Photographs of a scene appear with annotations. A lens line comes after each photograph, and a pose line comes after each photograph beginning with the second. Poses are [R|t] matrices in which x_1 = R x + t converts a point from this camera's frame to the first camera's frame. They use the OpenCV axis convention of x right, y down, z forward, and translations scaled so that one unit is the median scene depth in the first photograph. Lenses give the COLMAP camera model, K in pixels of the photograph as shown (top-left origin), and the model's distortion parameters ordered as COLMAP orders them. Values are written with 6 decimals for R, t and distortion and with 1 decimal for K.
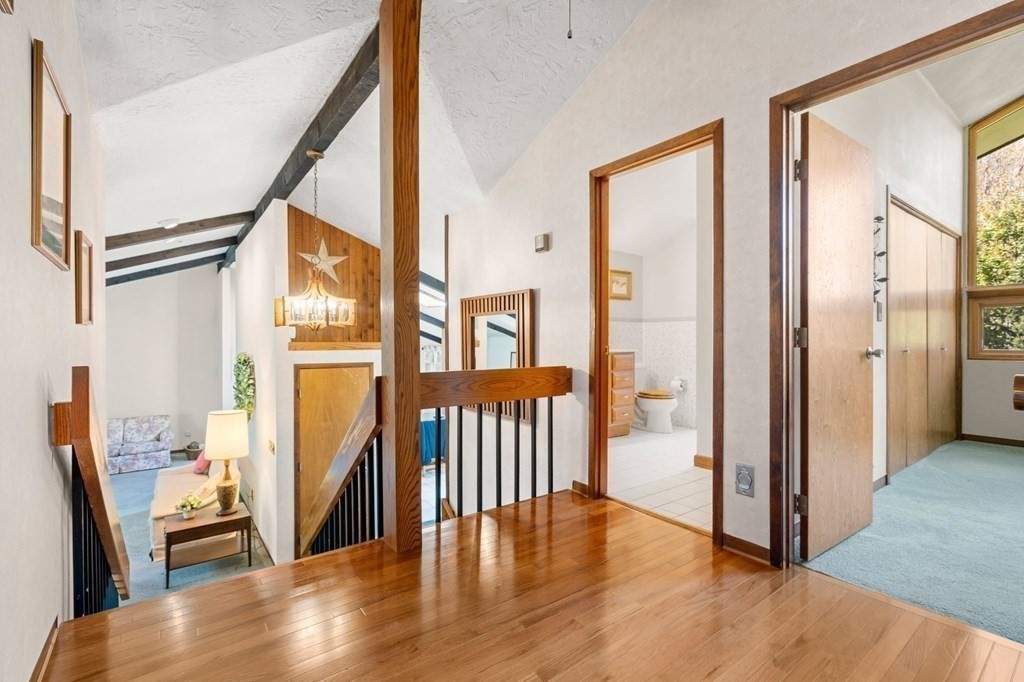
lens RADIAL K [[464.0, 0, 511.2], [0, 464.0, 343.5], [0, 0, 1]] dist [-0.004792, 0.001435]
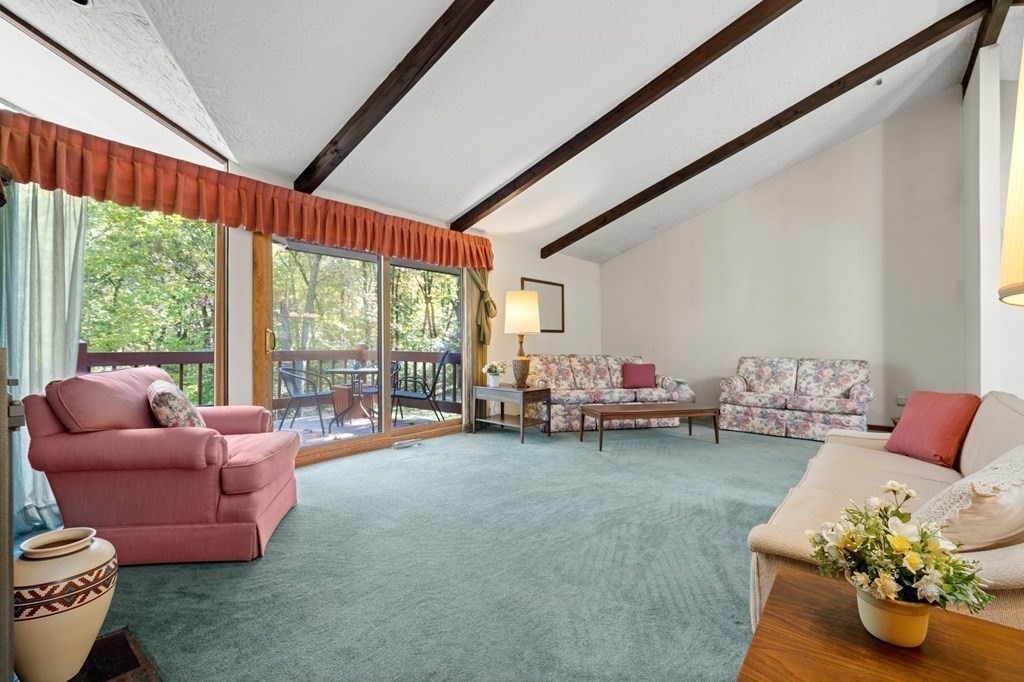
lens RADIAL K [[464.0, 0, 521.0], [0, 464.0, 341.6], [0, 0, 1]] dist [-0.004792, 0.001435]
pose [[0.267095, -0.002433, -0.963667, -0.334493], [-0.008261, 0.999954, -0.004814, 0.158016], [0.963635, 0.009246, 0.267063, 0.484678]]
